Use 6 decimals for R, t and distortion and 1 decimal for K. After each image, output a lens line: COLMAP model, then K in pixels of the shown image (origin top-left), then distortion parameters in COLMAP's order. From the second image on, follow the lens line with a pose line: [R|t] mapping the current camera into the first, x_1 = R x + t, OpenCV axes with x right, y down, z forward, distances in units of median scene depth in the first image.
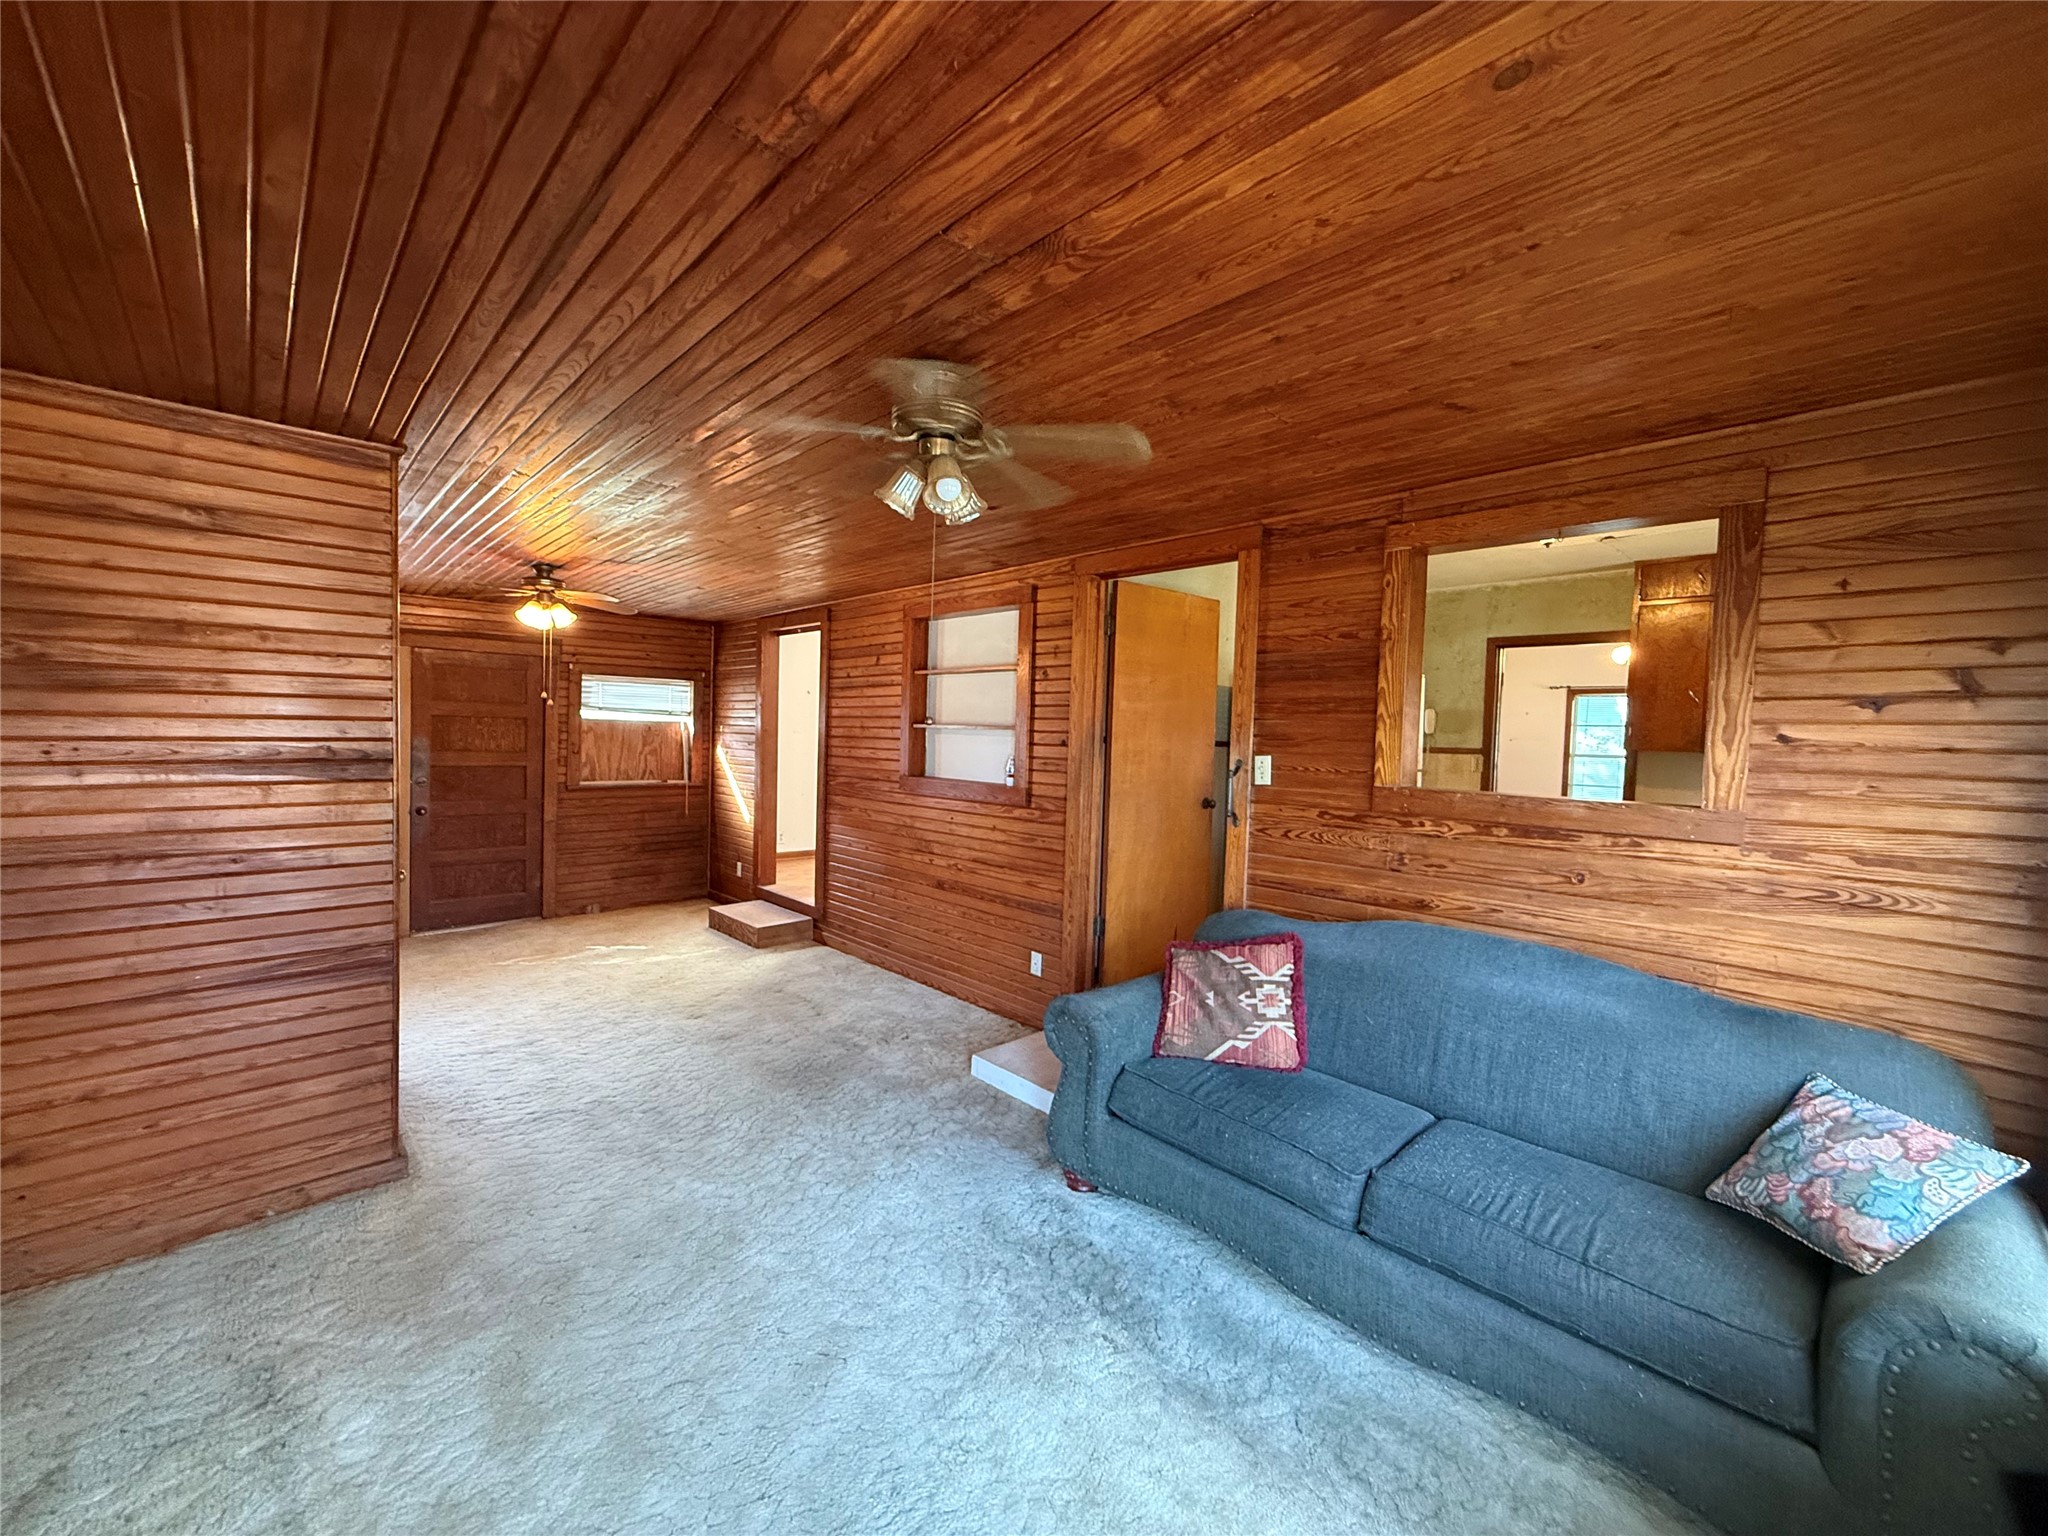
lens RADIAL K [[817.5, 0, 1015.9], [0, 817.5, 768.6], [0, 0, 1]] dist [-0.000052, 0.000280]
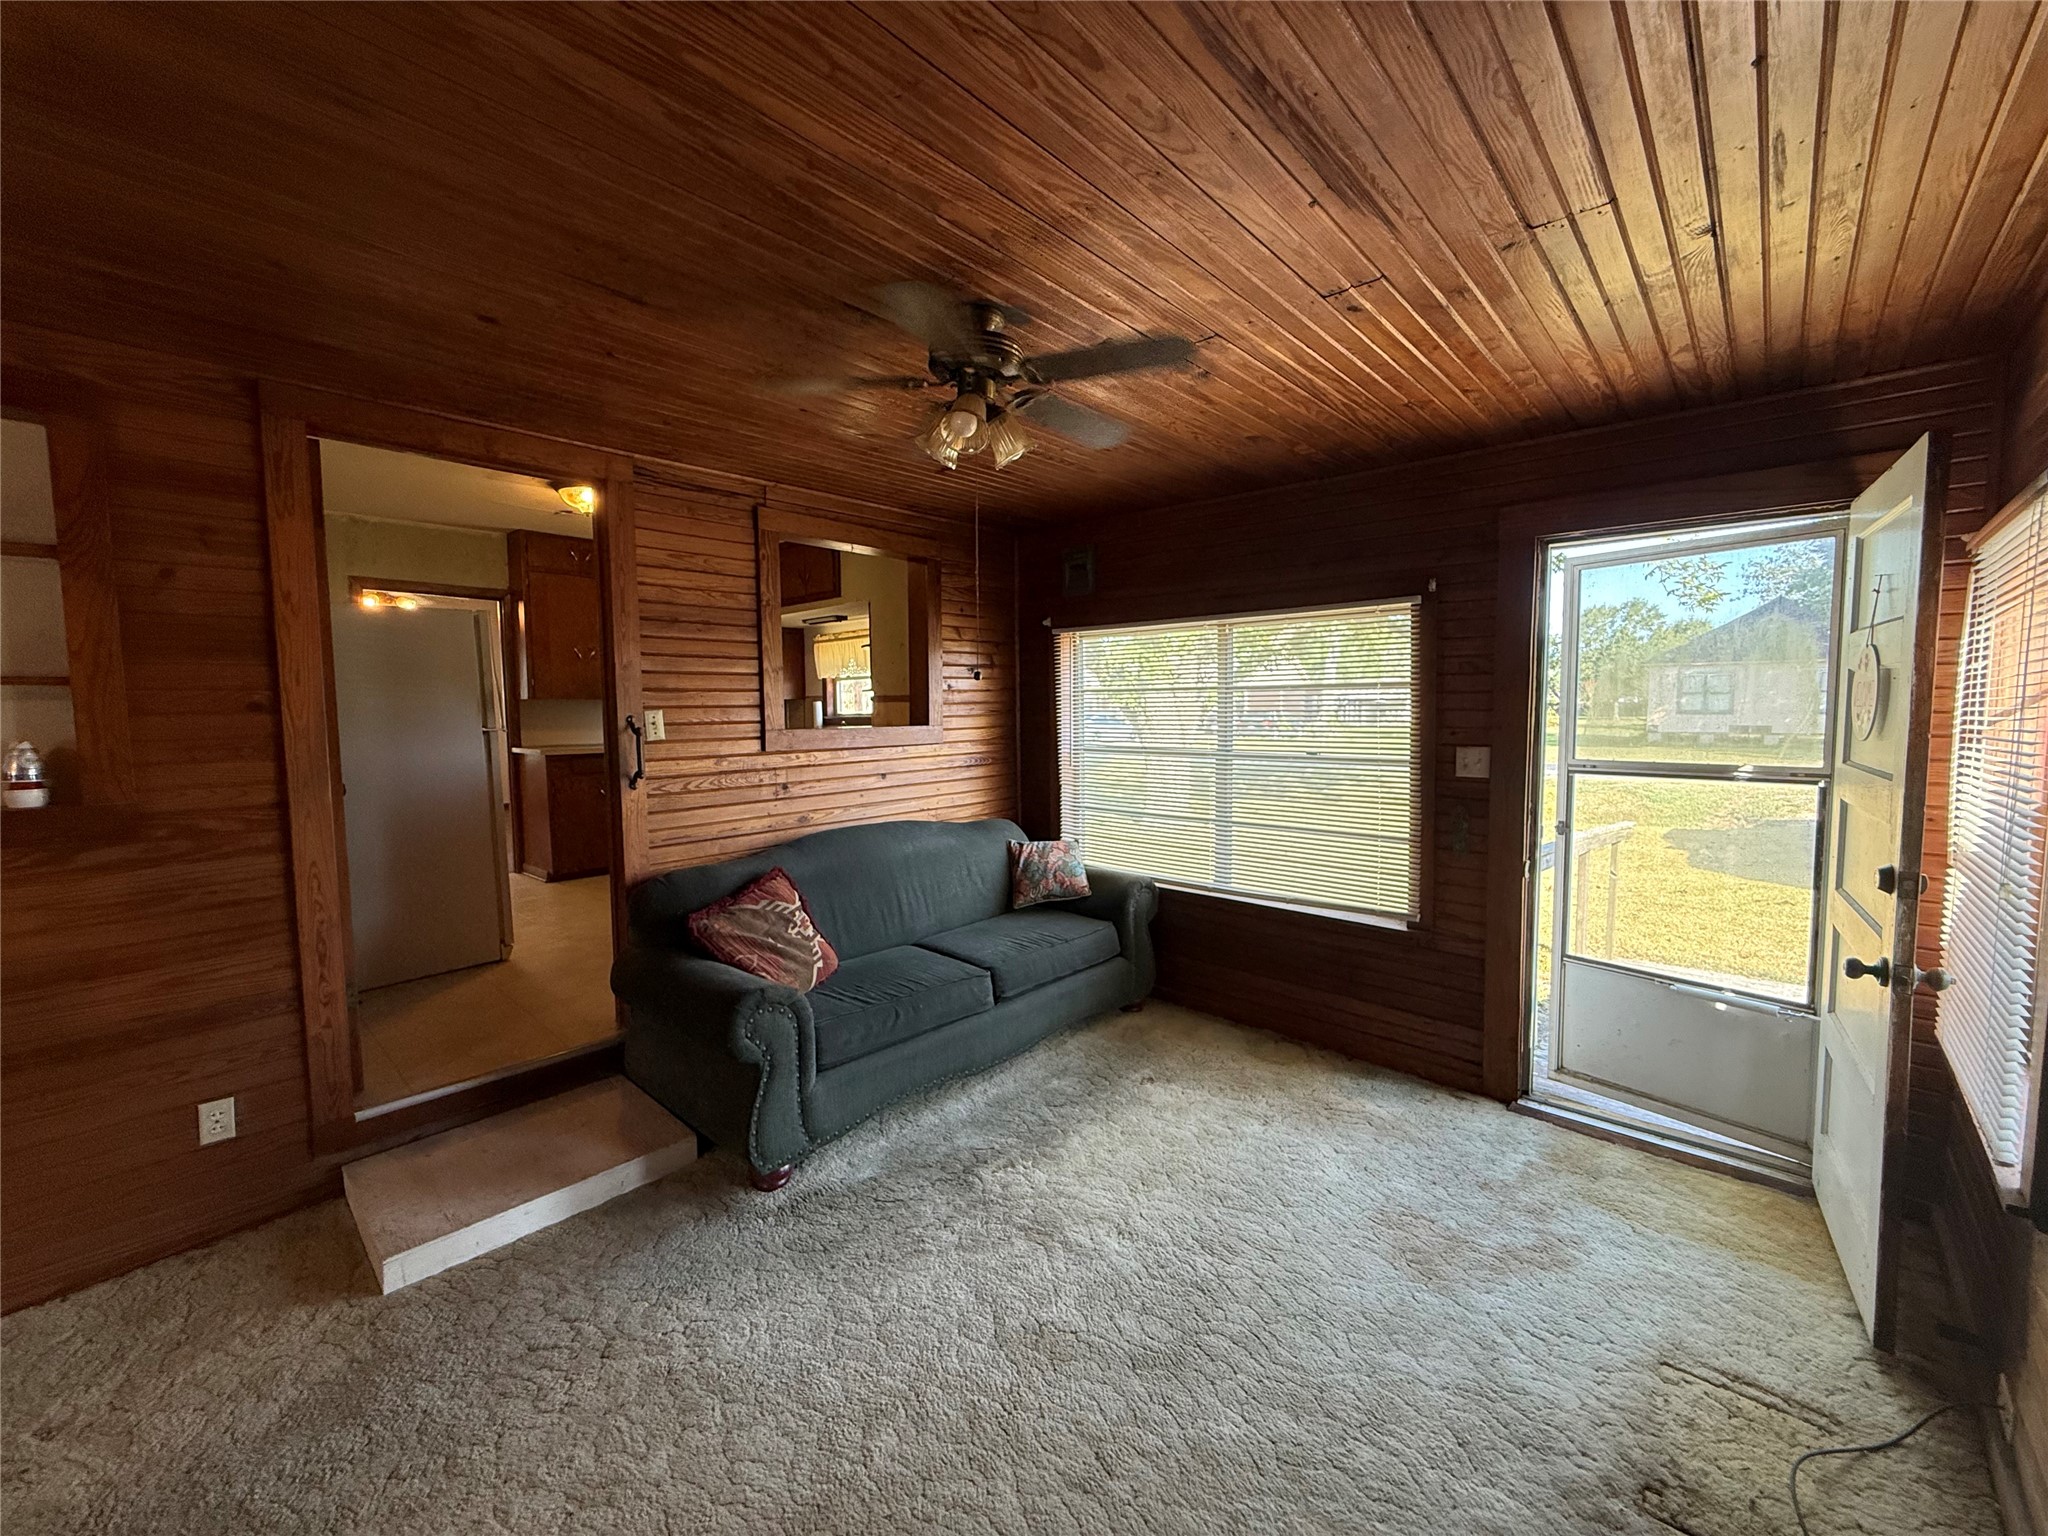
lens RADIAL K [[817.5, 0, 1019.2], [0, 817.5, 767.1], [0, 0, 1]] dist [-0.000052, 0.000280]
pose [[-0.073804, -0.105870, 0.991637, -0.334117], [0.044660, 0.993001, 0.109339, -0.017391], [-0.996272, 0.052356, -0.068559, 0.316601]]
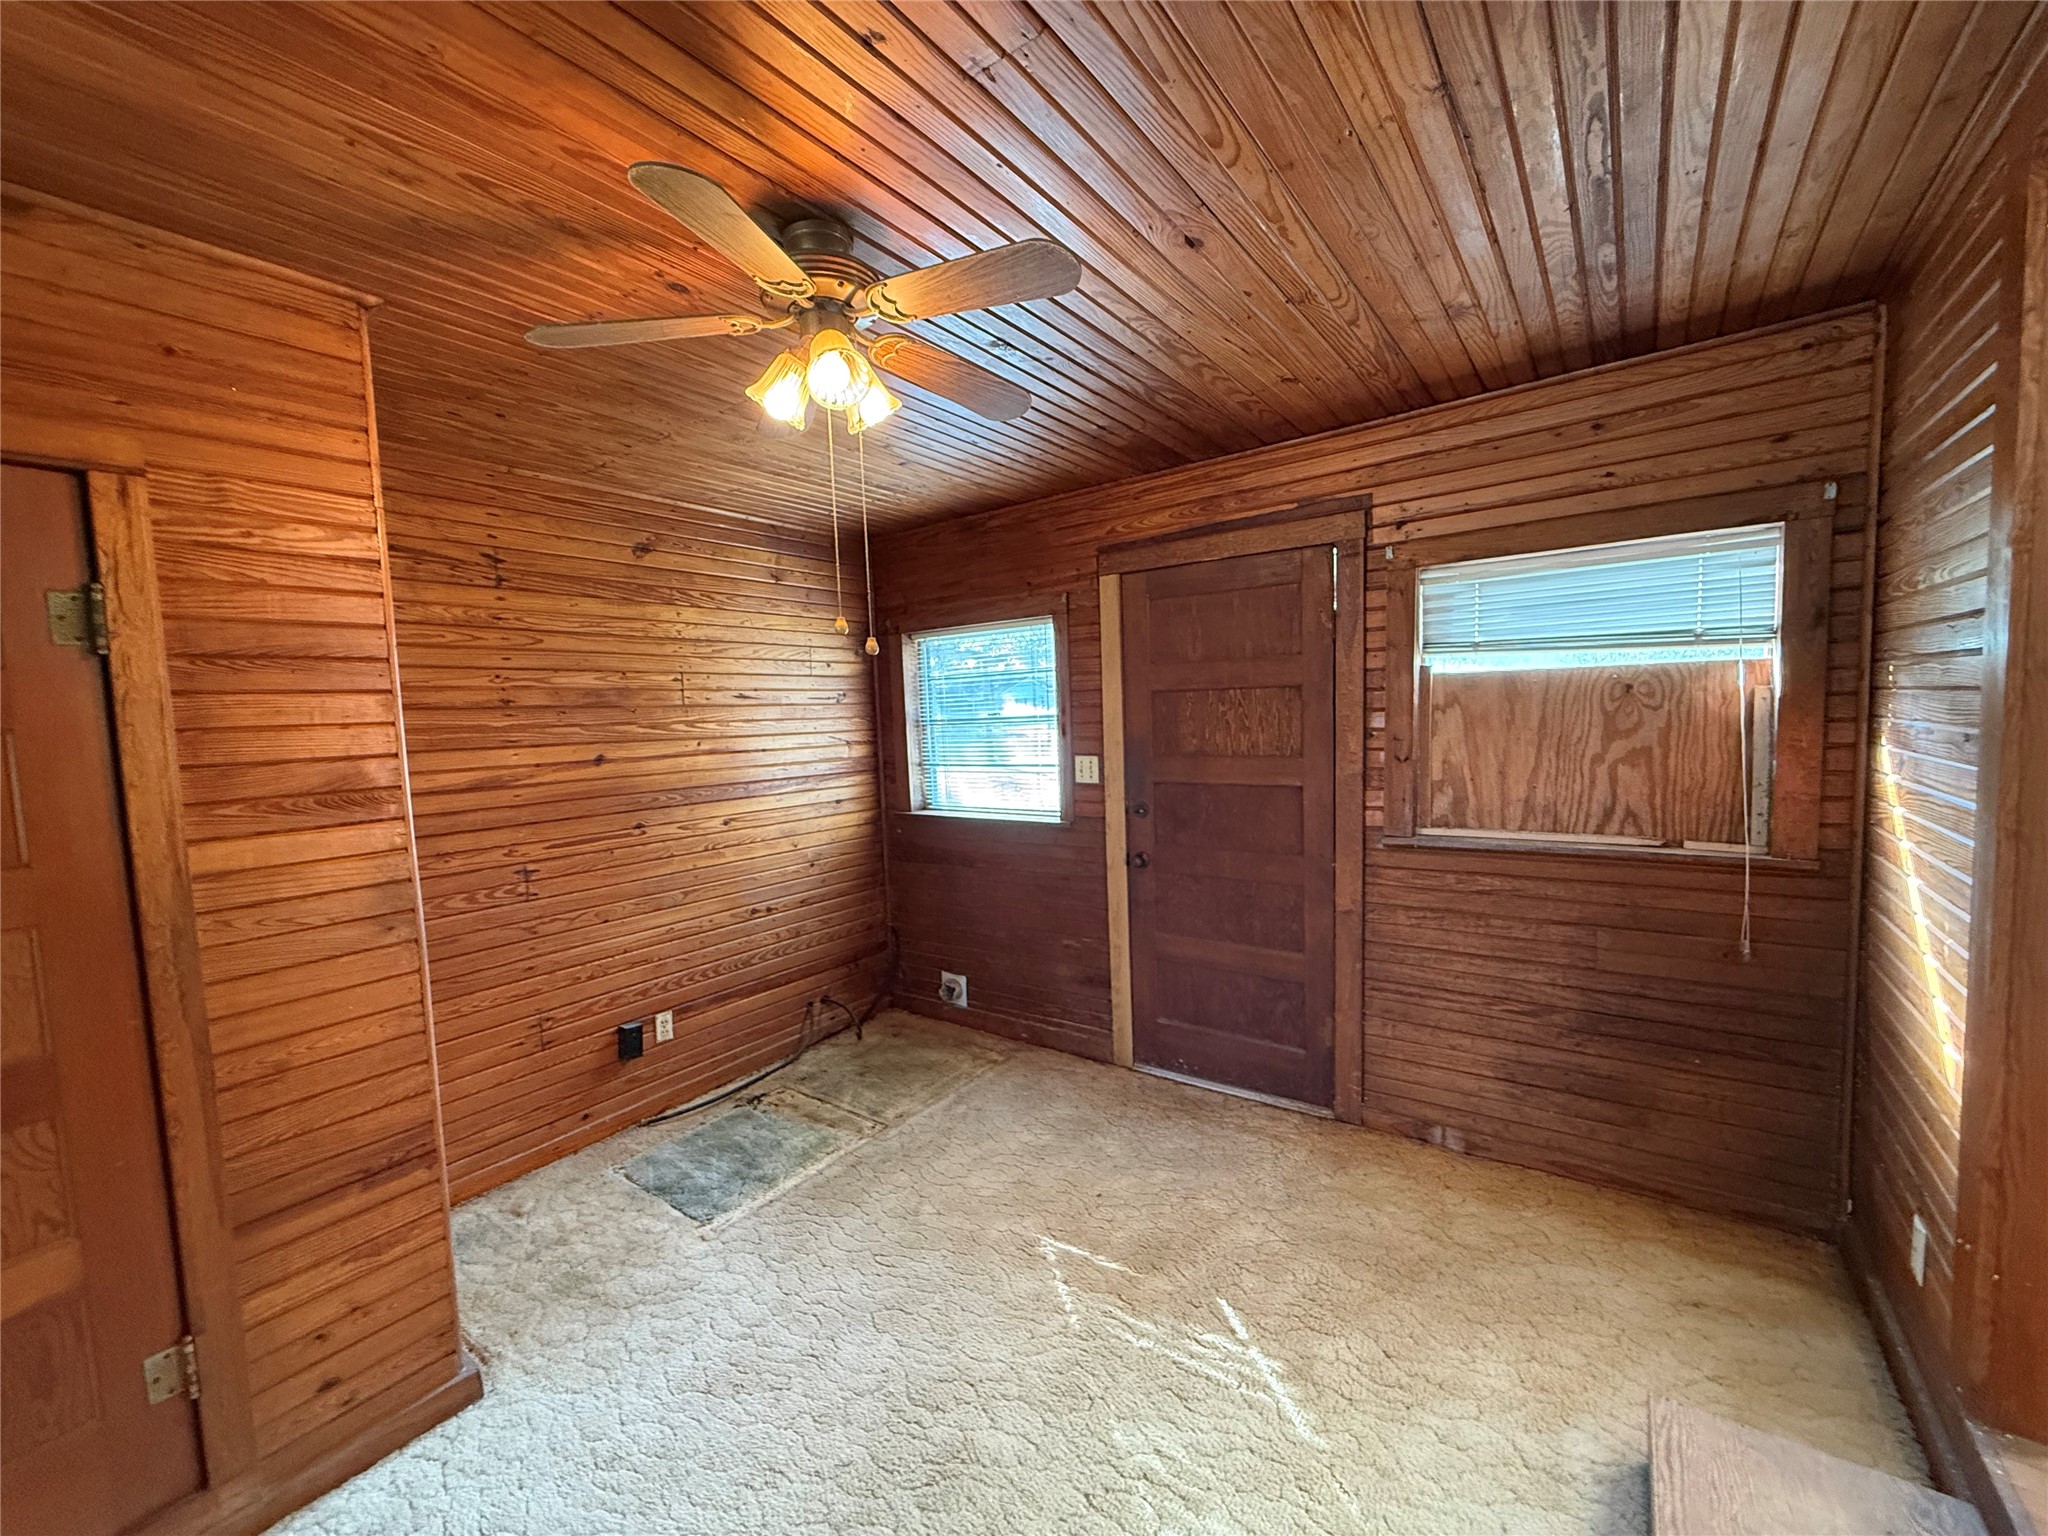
lens RADIAL K [[817.5, 0, 1022.0], [0, 817.5, 765.6], [0, 0, 1]] dist [-0.000052, 0.000280]
pose [[0.182703, 0.034096, -0.982577, -0.158660], [0.004045, 0.999364, 0.035431, -0.031249], [0.983160, -0.010448, 0.182449, 0.717549]]
